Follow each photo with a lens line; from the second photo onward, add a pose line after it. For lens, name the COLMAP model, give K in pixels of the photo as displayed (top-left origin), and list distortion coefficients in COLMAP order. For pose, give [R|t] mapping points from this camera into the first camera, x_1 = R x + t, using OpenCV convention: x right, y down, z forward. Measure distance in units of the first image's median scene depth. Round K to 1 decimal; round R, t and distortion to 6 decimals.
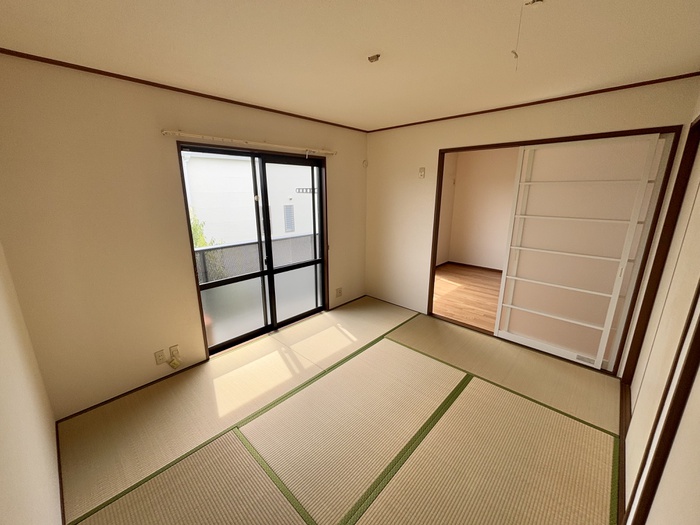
lens RADIAL K [[283.3, 0, 351.0], [0, 283.3, 263.8], [0, 0, 1]] dist [0.018139, 0.000095]
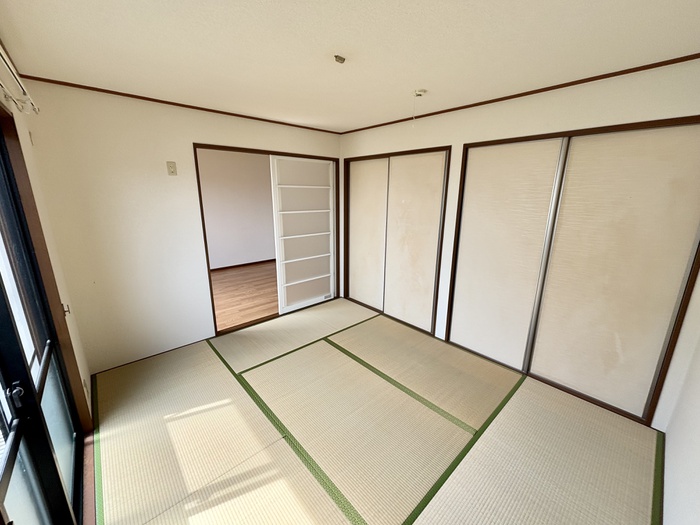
lens RADIAL K [[283.3, 0, 348.9], [0, 283.3, 262.6], [0, 0, 1]] dist [0.018139, 0.000095]
pose [[0.093423, -0.245481, 0.964889, -0.600192], [0.247504, 0.944432, 0.216312, -0.148014], [-0.964372, 0.218605, 0.148989, 0.557489]]
